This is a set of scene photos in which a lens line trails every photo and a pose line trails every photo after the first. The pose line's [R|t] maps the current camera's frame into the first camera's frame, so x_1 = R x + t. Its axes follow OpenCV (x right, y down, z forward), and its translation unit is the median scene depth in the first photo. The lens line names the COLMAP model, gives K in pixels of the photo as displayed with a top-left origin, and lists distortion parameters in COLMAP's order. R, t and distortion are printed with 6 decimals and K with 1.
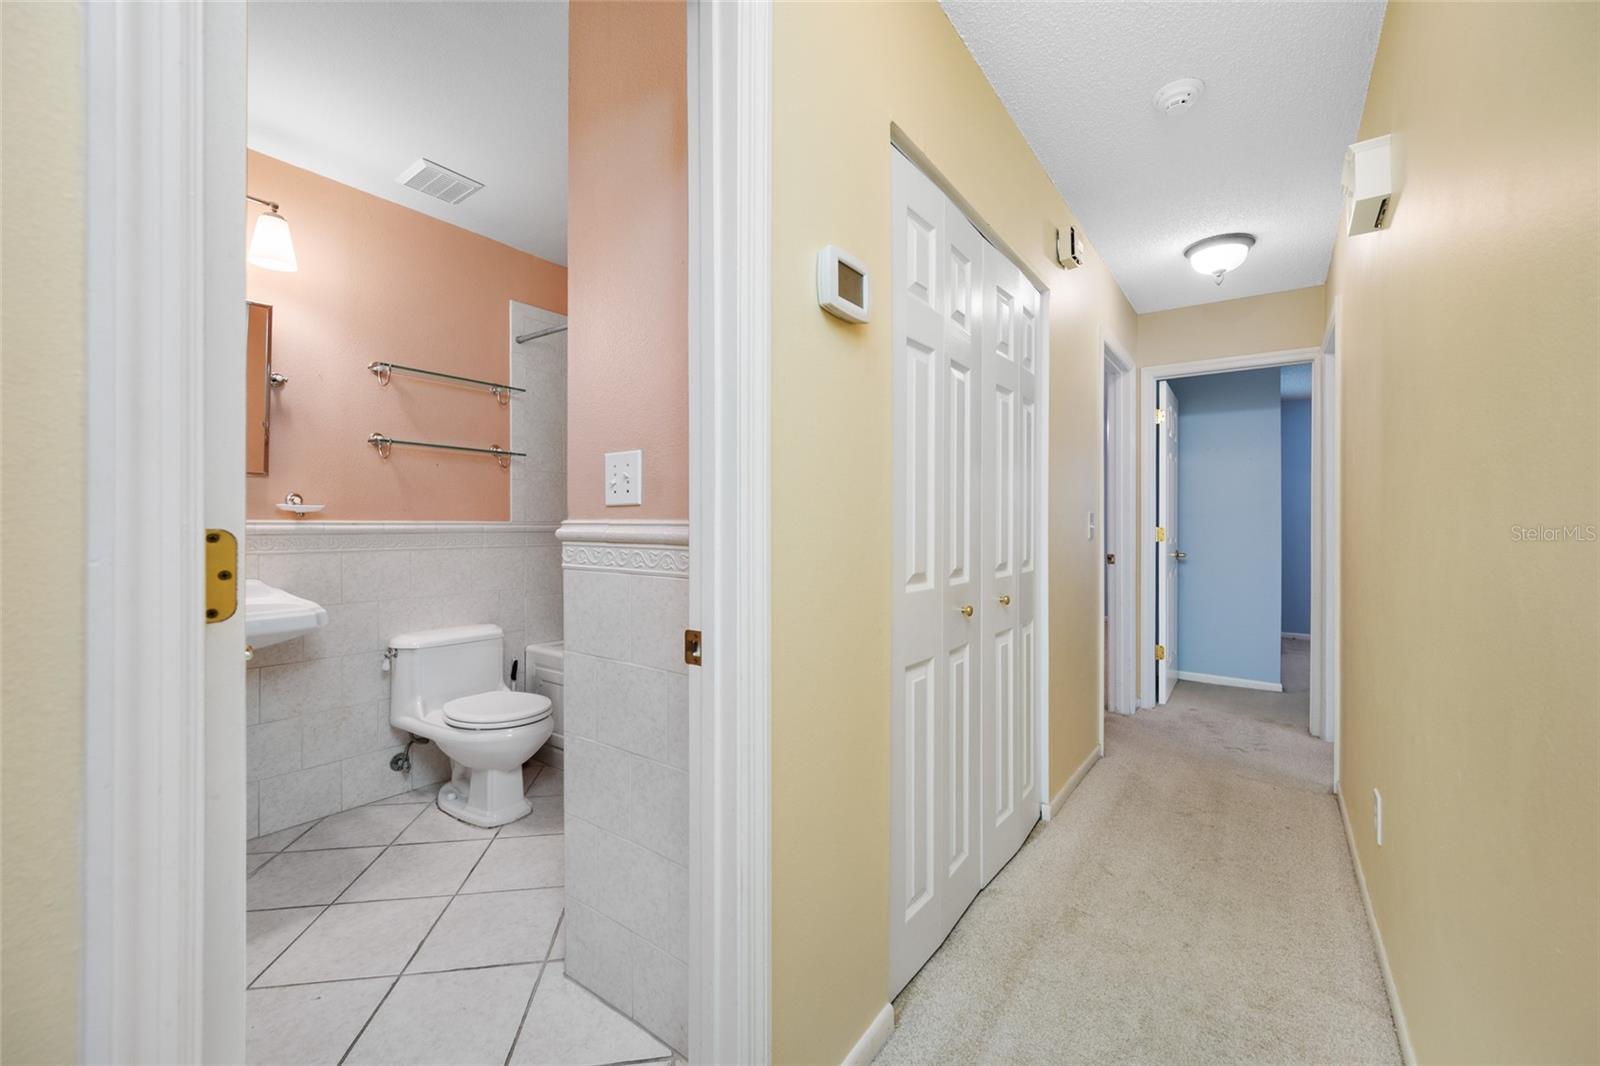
lens RADIAL K [[631.7, 0, 806.5], [0, 631.7, 527.3], [0, 0, 1]] dist [-0.001966, -0.000123]
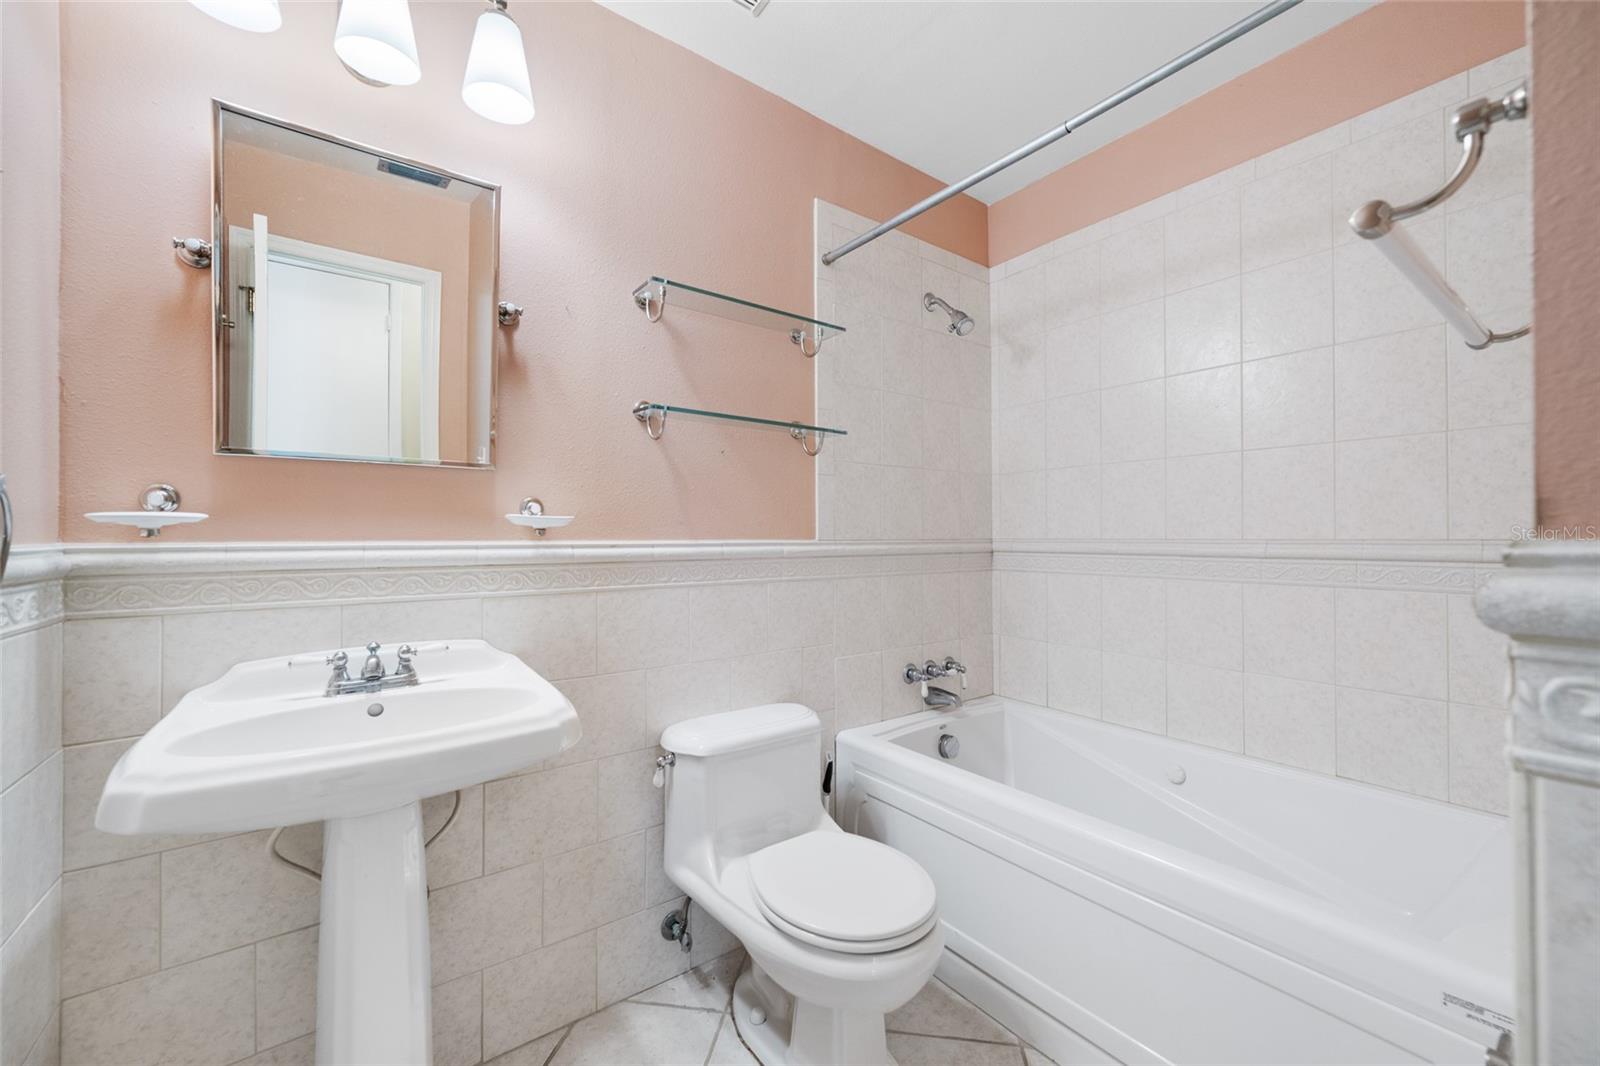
lens RADIAL K [[631.7, 0, 788.9], [0, 631.7, 534.2], [0, 0, 1]] dist [-0.001966, -0.000123]
pose [[0.947799, -0.007223, -0.318786, -0.347366], [0.003438, 0.999917, -0.012434, -0.008516], [0.318849, 0.010689, 0.947745, 0.455758]]
